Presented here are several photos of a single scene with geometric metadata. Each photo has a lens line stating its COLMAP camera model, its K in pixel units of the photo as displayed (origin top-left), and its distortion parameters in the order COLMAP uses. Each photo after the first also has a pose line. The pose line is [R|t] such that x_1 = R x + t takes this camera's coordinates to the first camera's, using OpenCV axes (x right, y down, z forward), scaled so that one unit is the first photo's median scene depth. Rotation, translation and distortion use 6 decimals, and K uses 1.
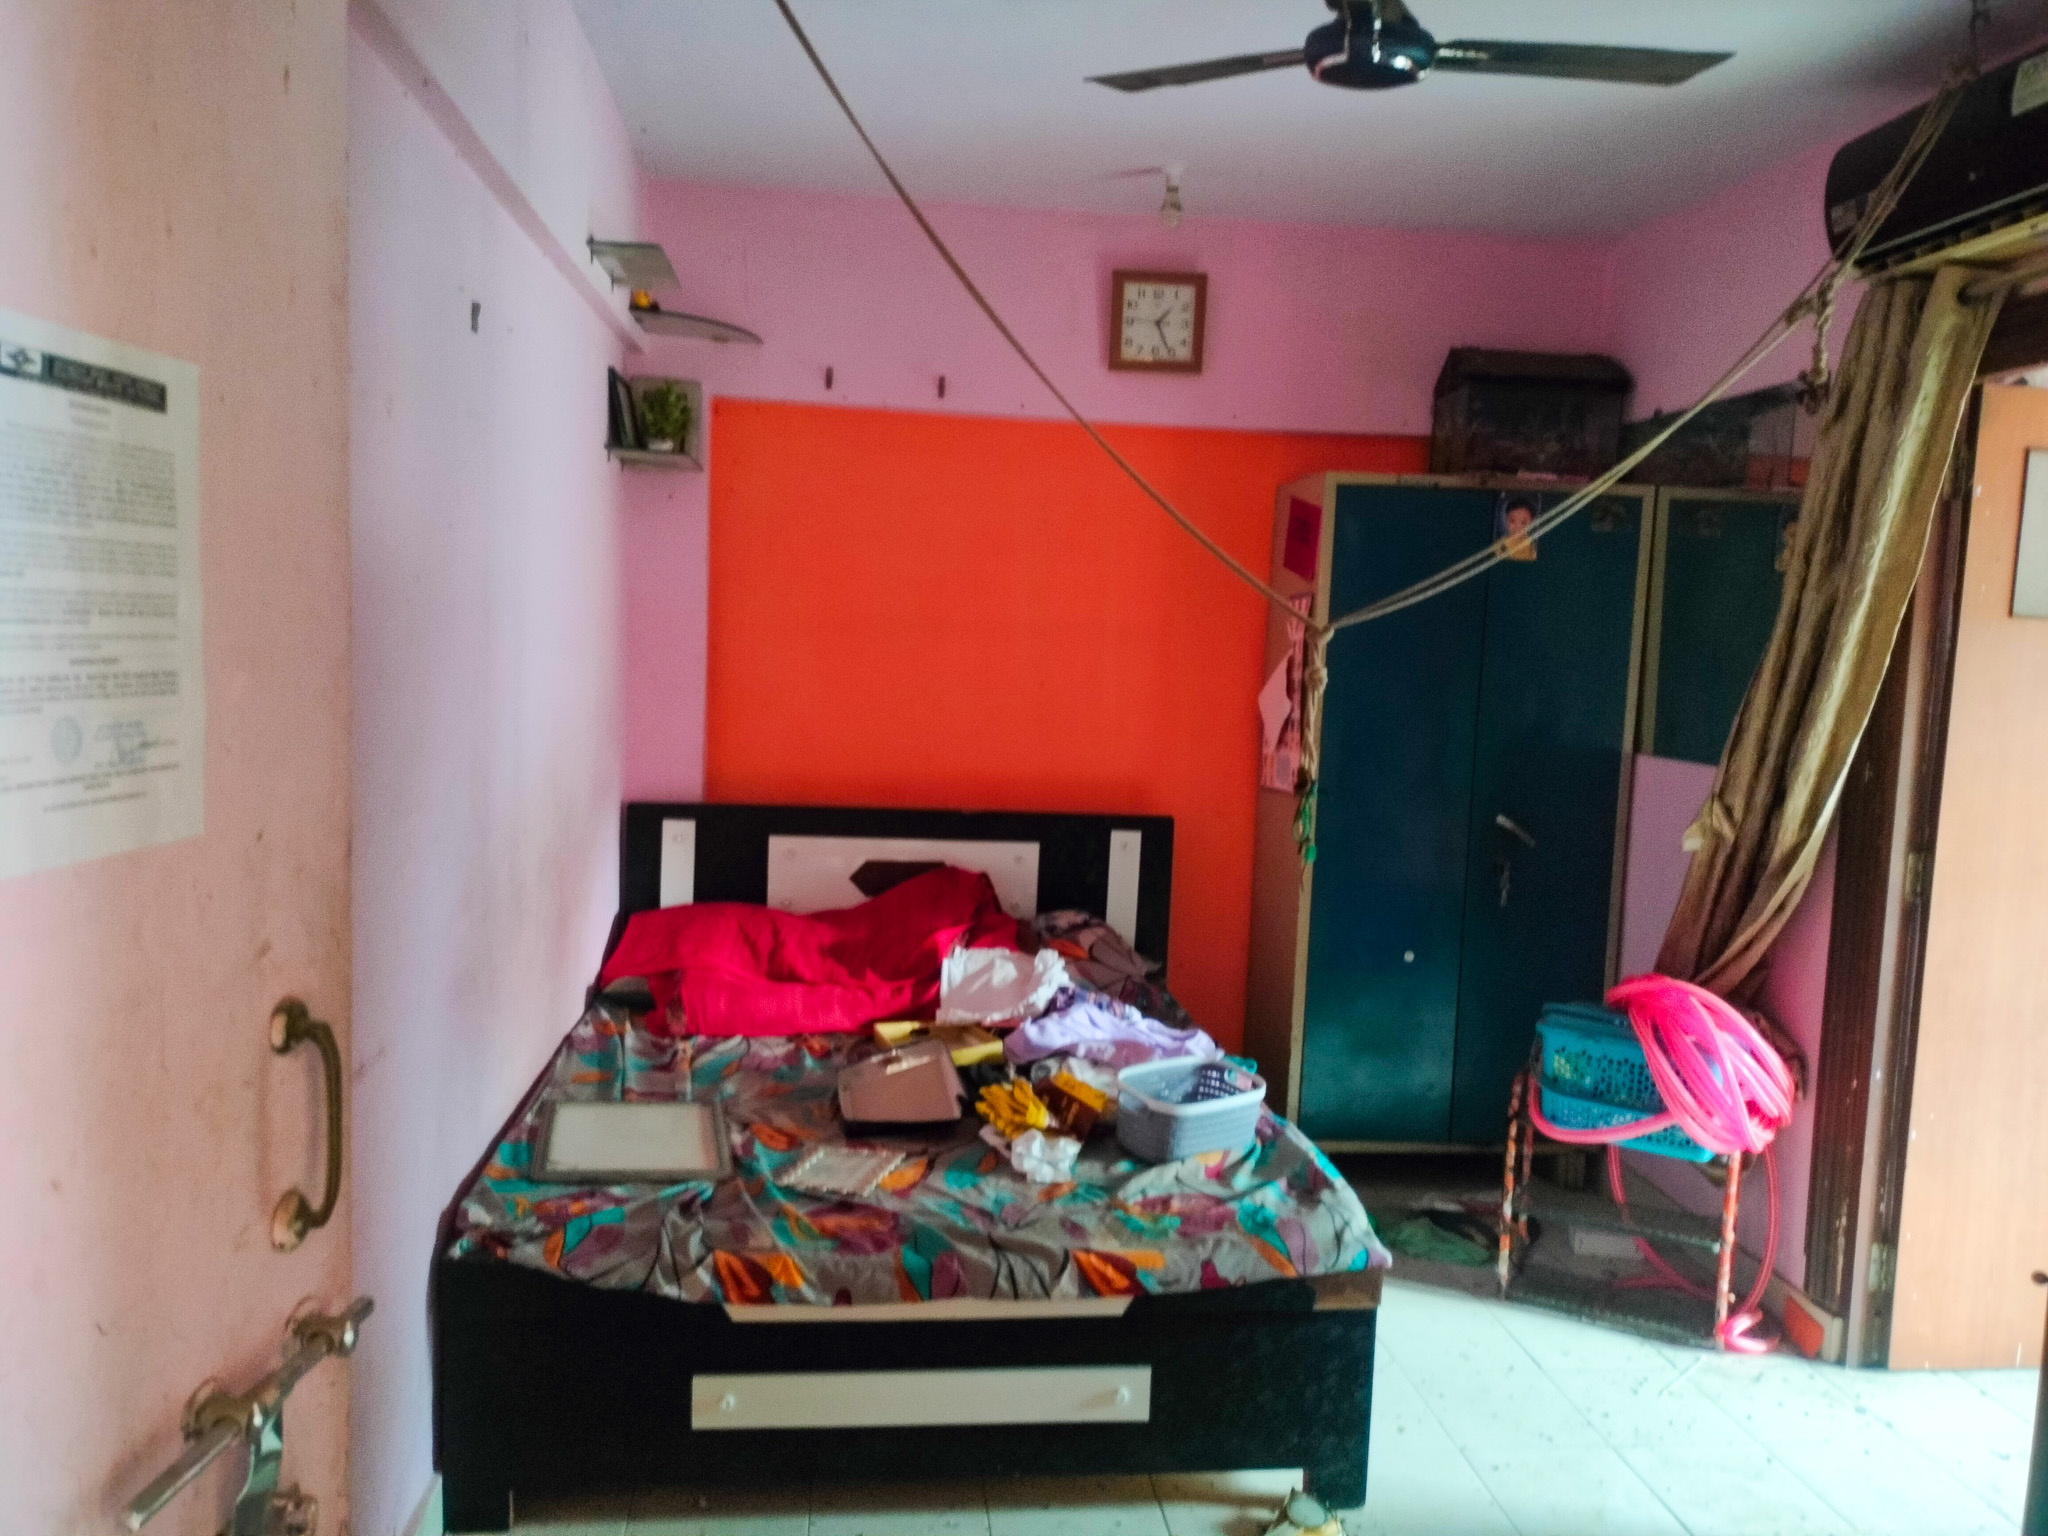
lens RADIAL K [[1541.4, 0, 1029.5], [0, 1541.4, 764.0], [0, 0, 1]] dist [0.072522, -0.099678]
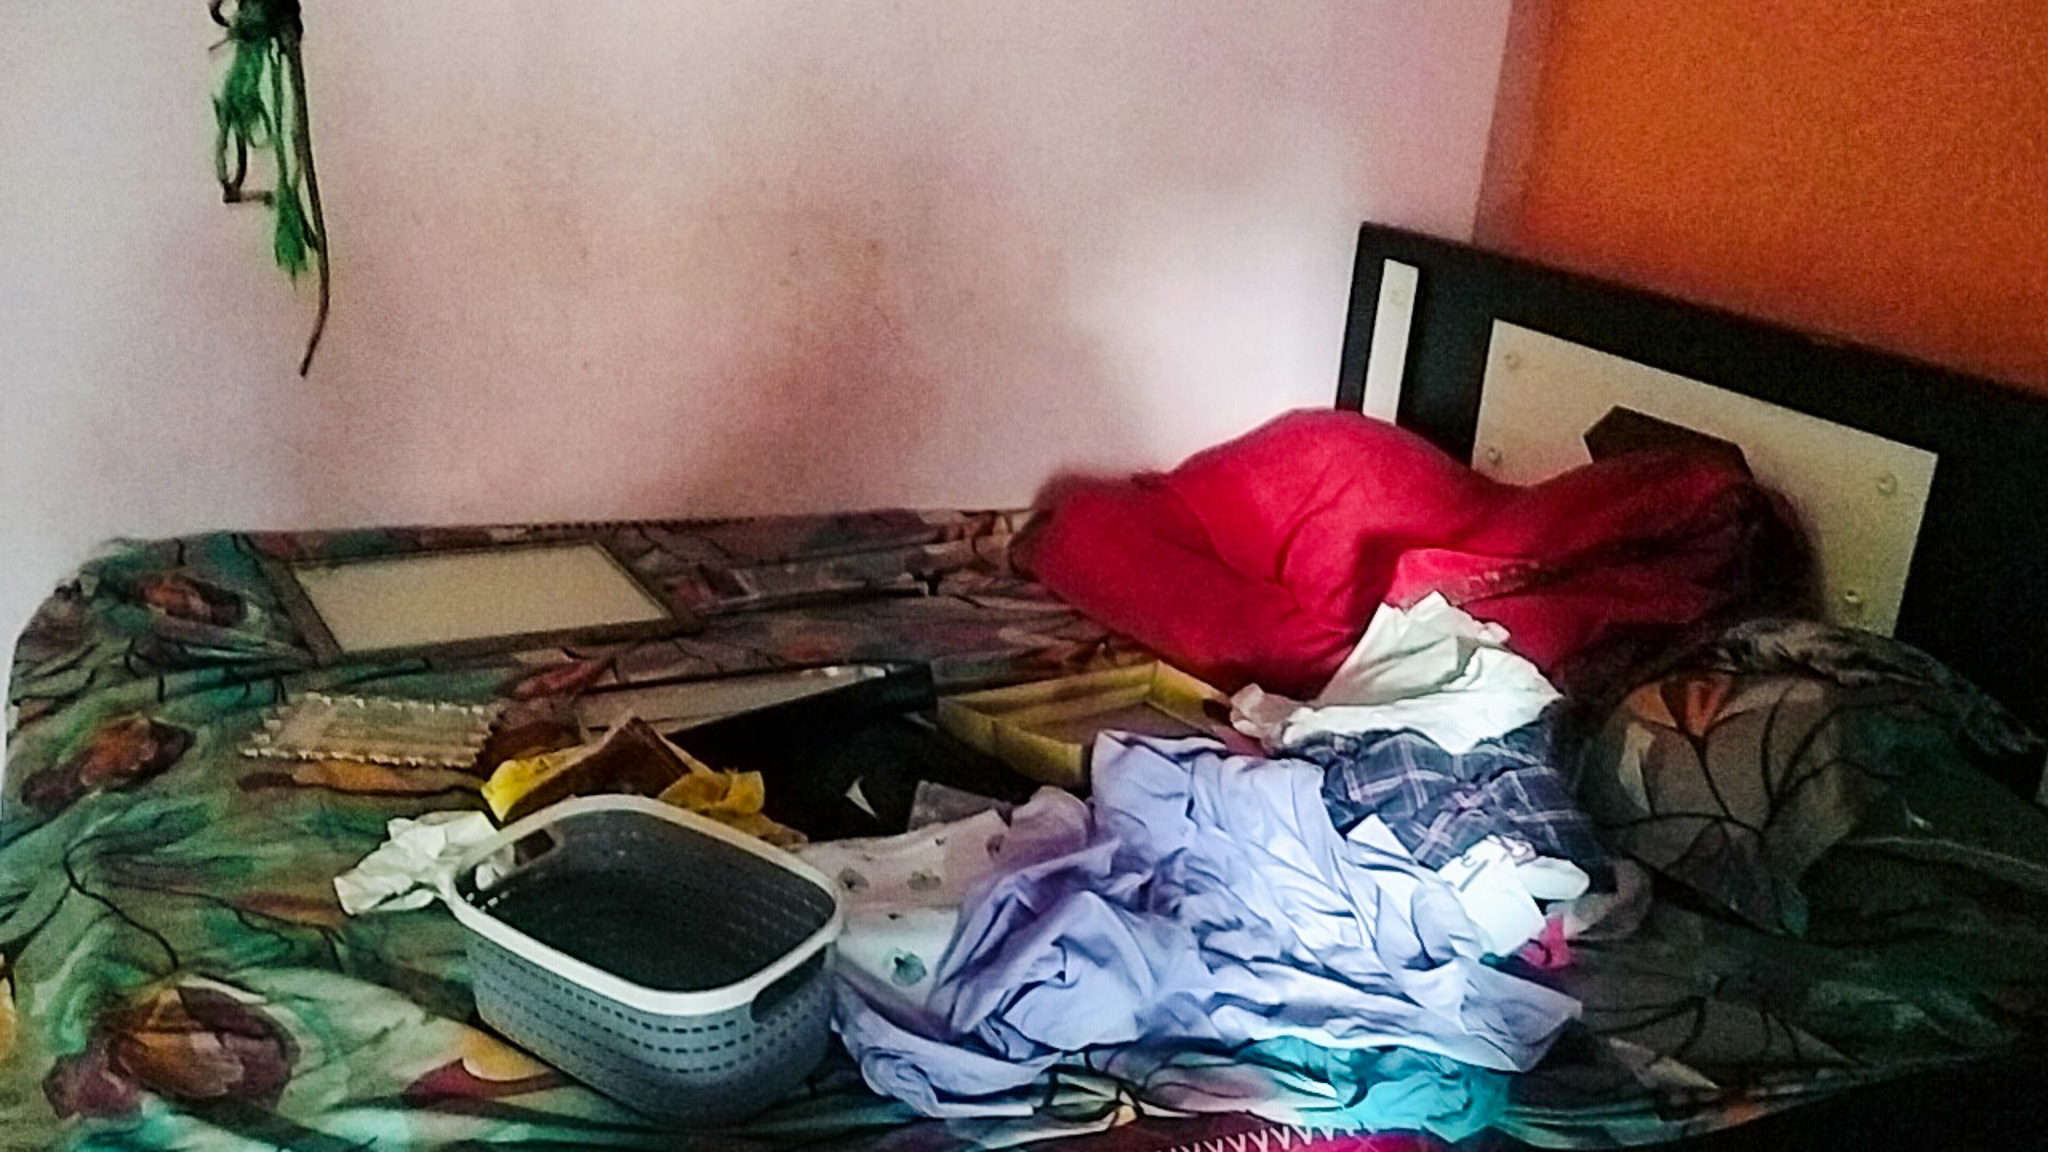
lens RADIAL K [[1882.9, 0, 1017.2], [0, 1882.9, 571.2], [0, 0, 1]] dist [0.109096, -0.222734]
pose [[0.306607, 0.269306, -0.912944, 0.519189], [-0.160412, 0.960041, 0.229326, 0.010540], [0.938222, 0.076134, 0.337555, 0.897077]]
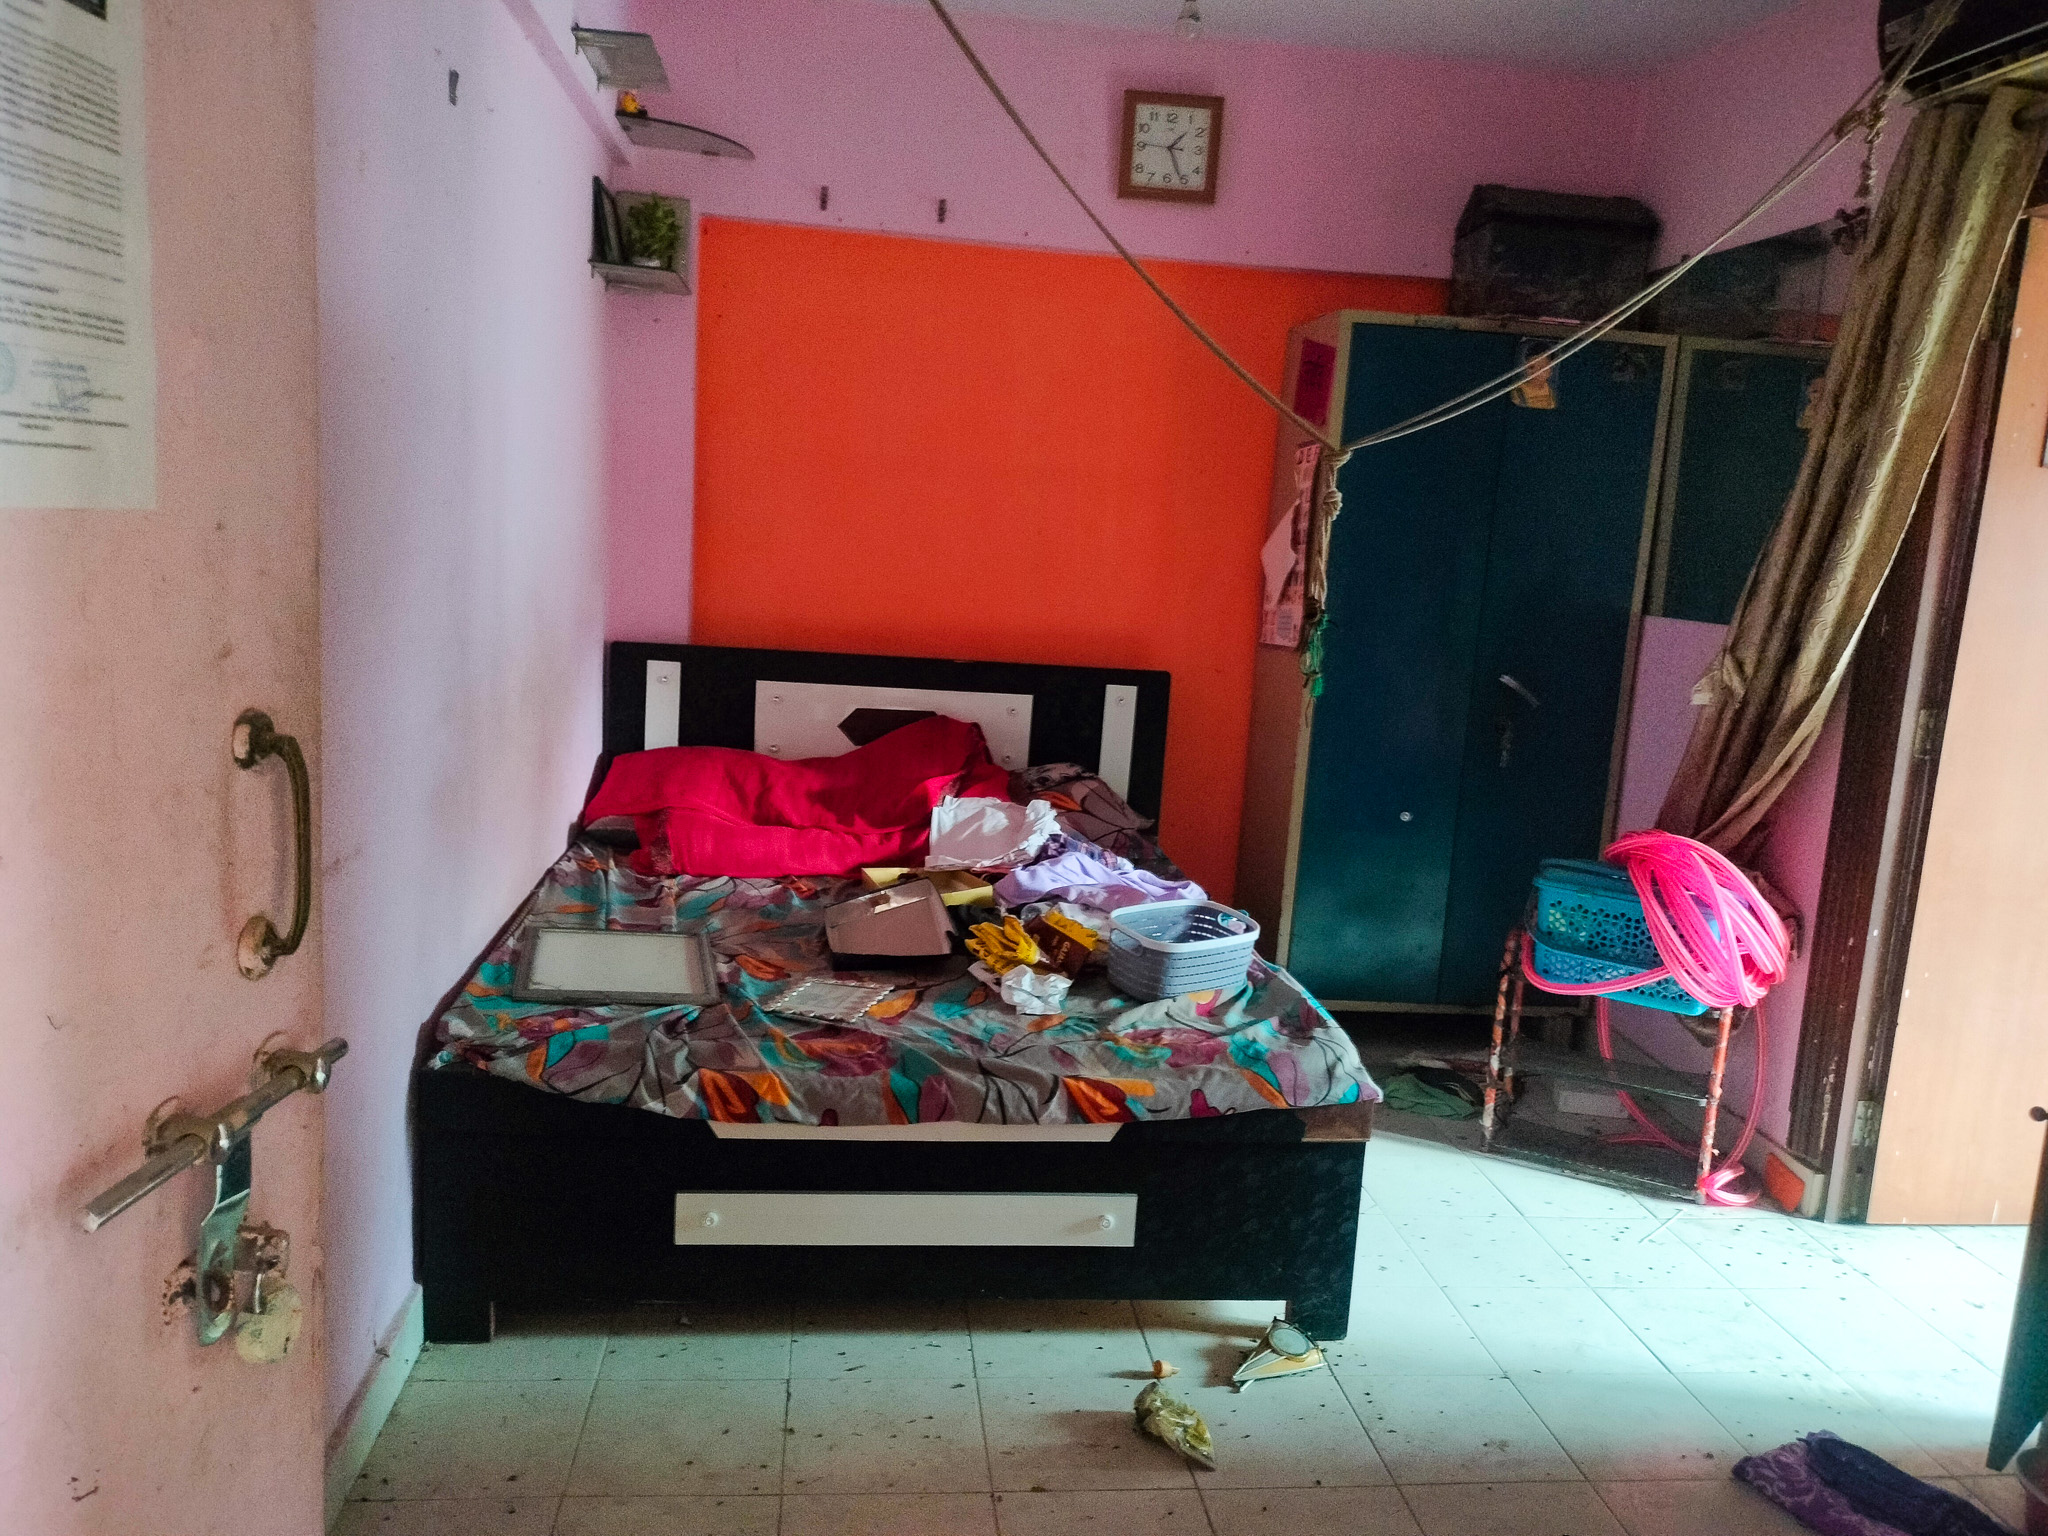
lens RADIAL K [[1550.7, 0, 1029.5], [0, 1550.7, 769.7], [0, 0, 1]] dist [0.065795, -0.100211]
pose [[0.999689, 0.023025, 0.009580, -0.005908], [-0.023652, 0.997153, 0.071603, 0.038974], [-0.007904, -0.071807, 0.997387, 0.019809]]
